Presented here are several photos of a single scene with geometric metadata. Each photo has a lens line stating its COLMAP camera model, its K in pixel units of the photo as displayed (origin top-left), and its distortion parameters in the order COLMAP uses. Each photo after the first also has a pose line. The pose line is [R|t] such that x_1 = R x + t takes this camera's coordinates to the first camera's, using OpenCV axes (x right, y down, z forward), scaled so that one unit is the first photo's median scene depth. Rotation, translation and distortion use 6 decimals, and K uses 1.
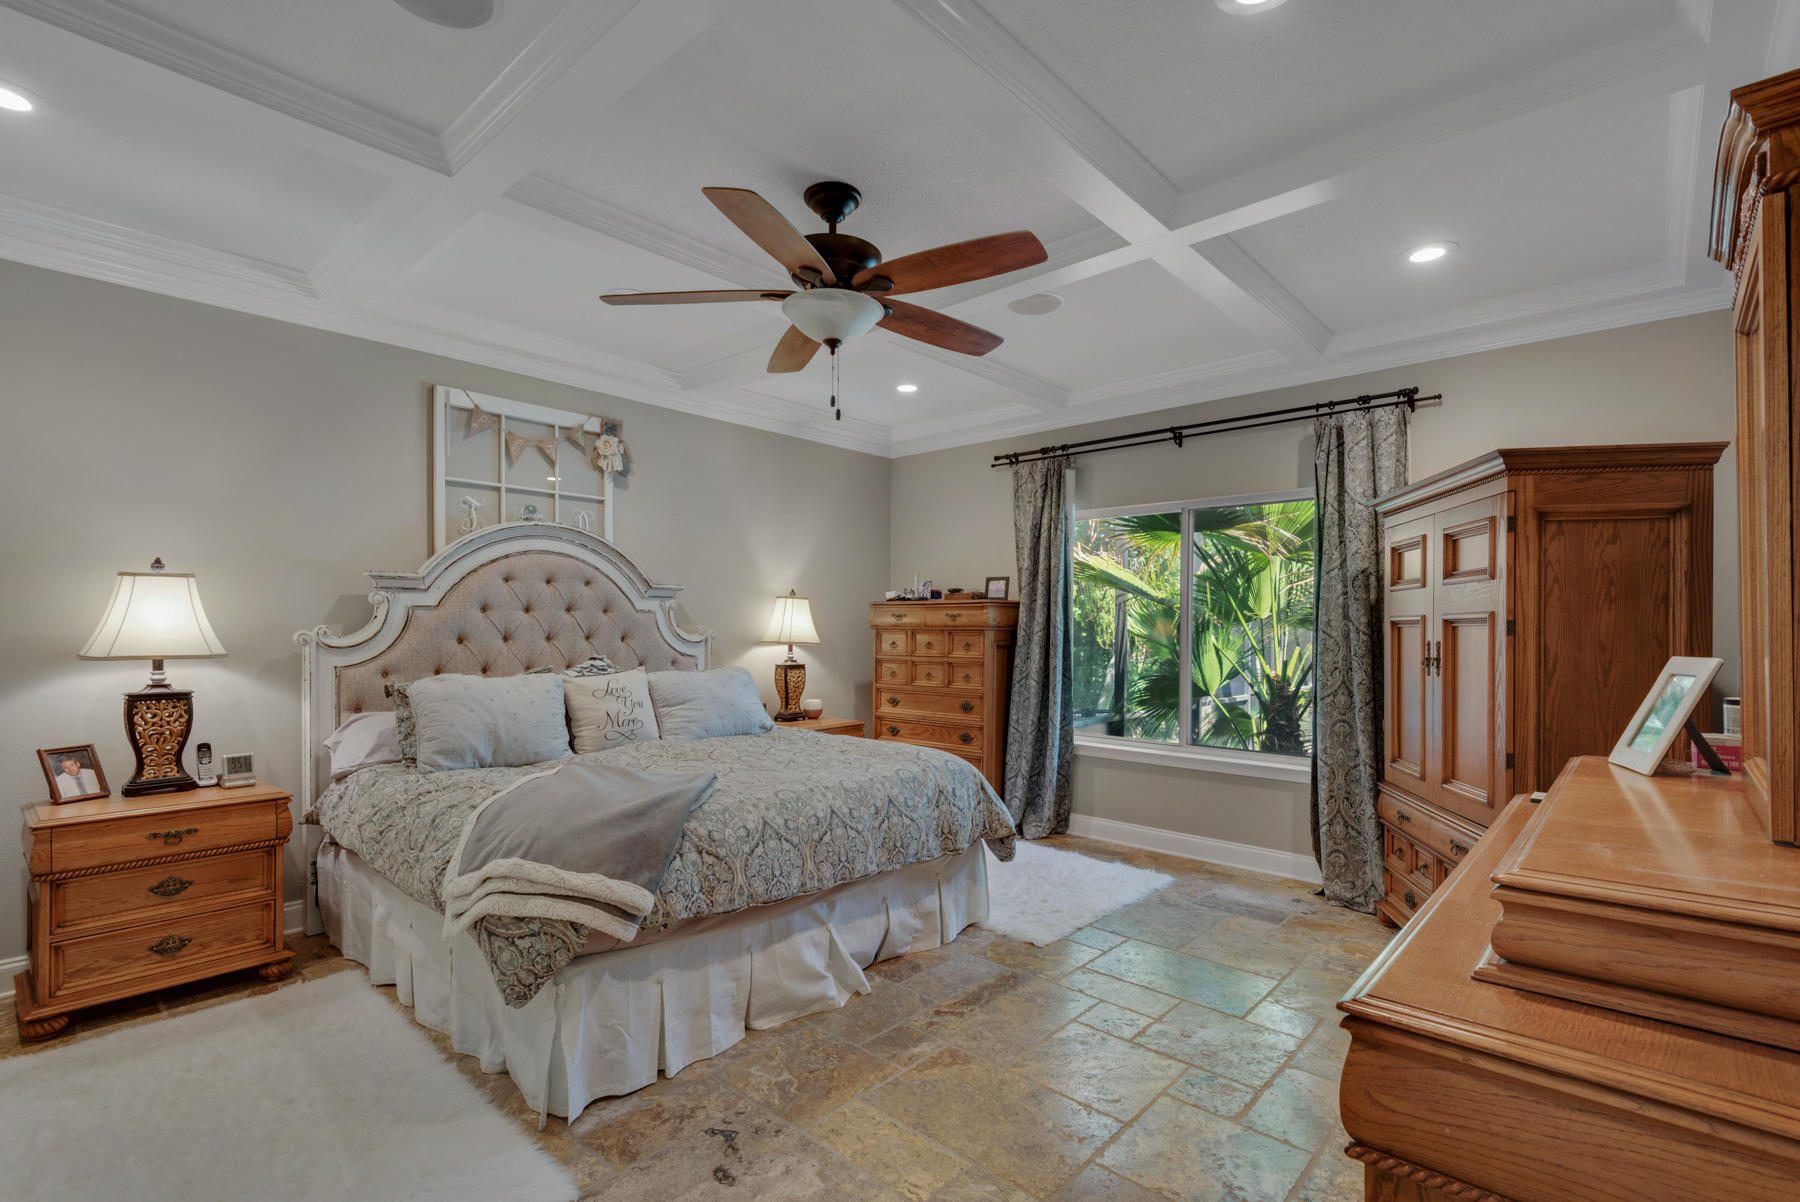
lens RADIAL K [[839.9, 0, 913.5], [0, 839.9, 619.1], [0, 0, 1]] dist [0.016333, -0.011544]
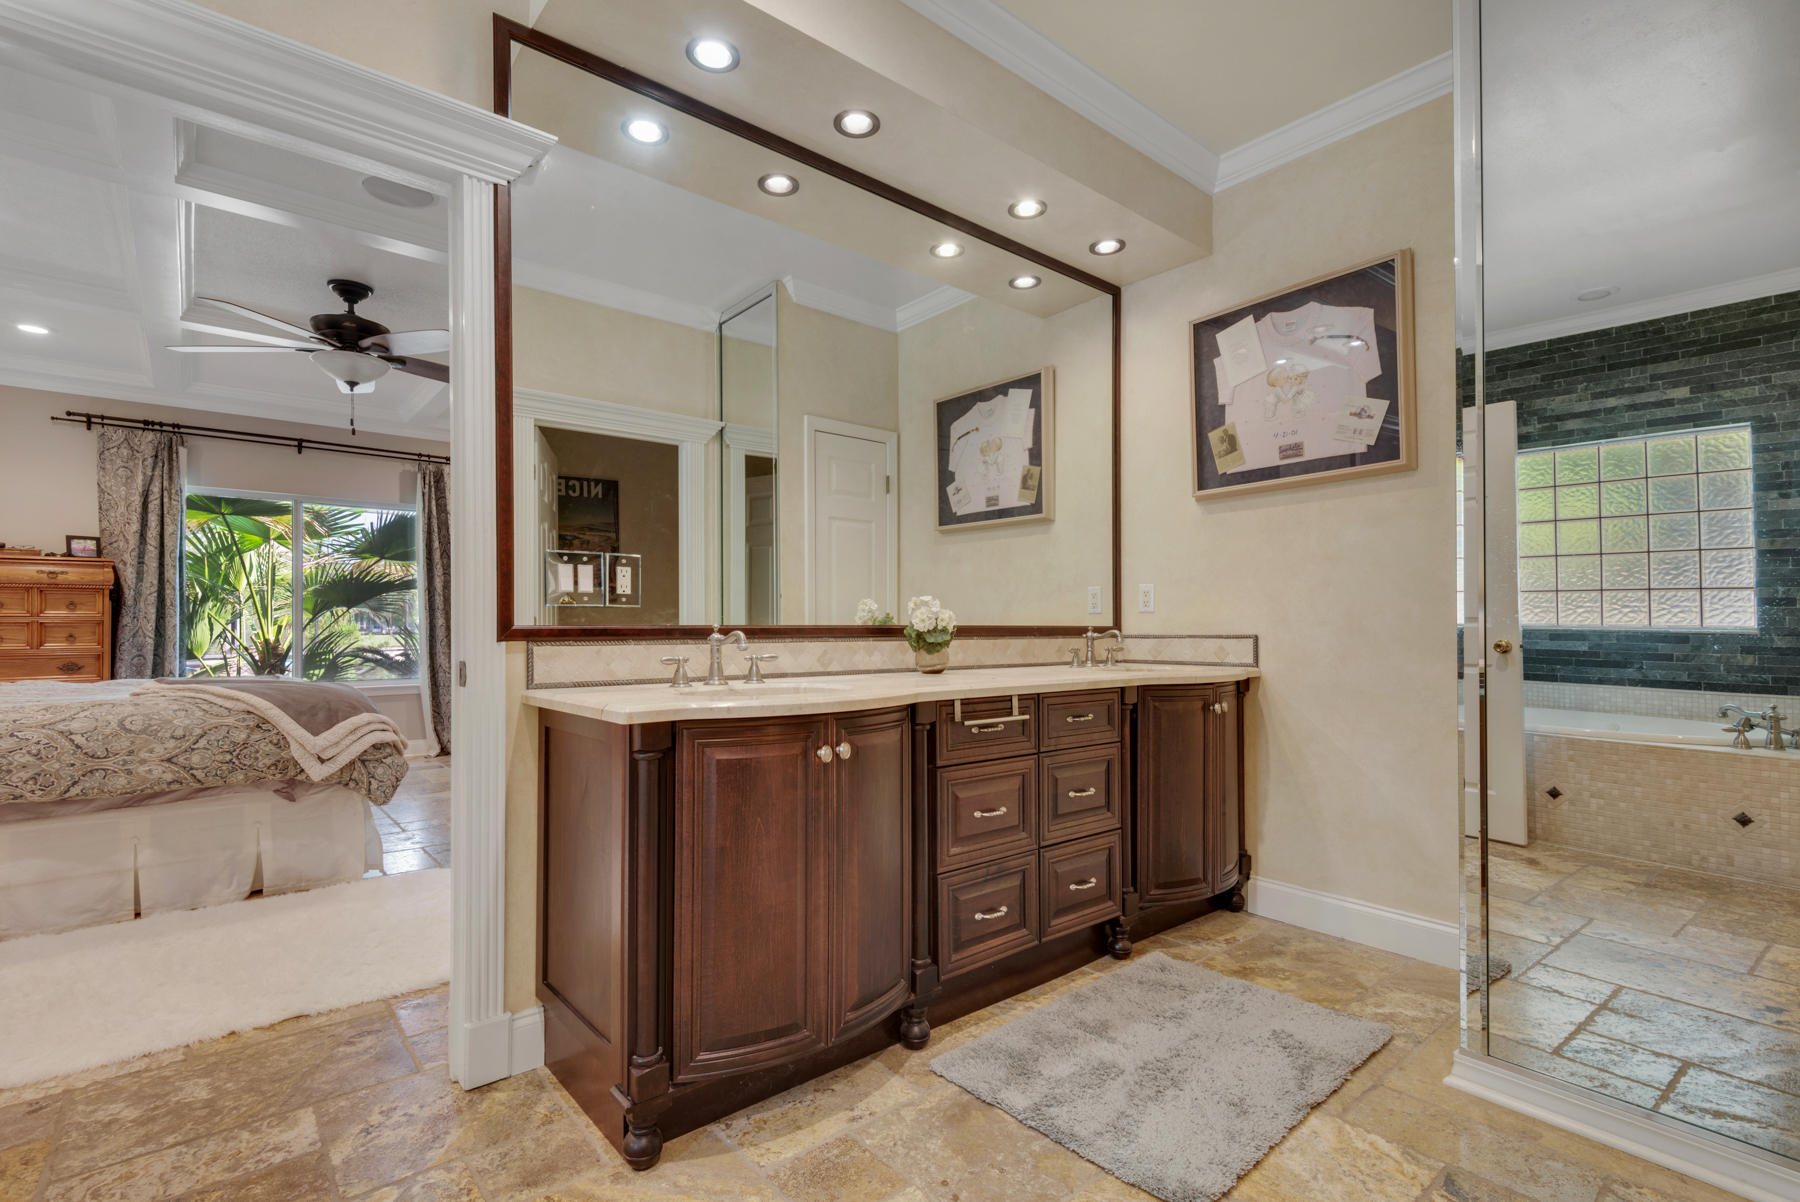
lens RADIAL K [[839.9, 0, 890.9], [0, 839.9, 626.3], [0, 0, 1]] dist [0.016333, -0.011544]
pose [[0.138583, 0.001172, 0.990350, -0.774806], [-0.005593, 0.999984, -0.000401, 0.052196], [-0.990335, -0.005483, 0.138587, -0.078133]]
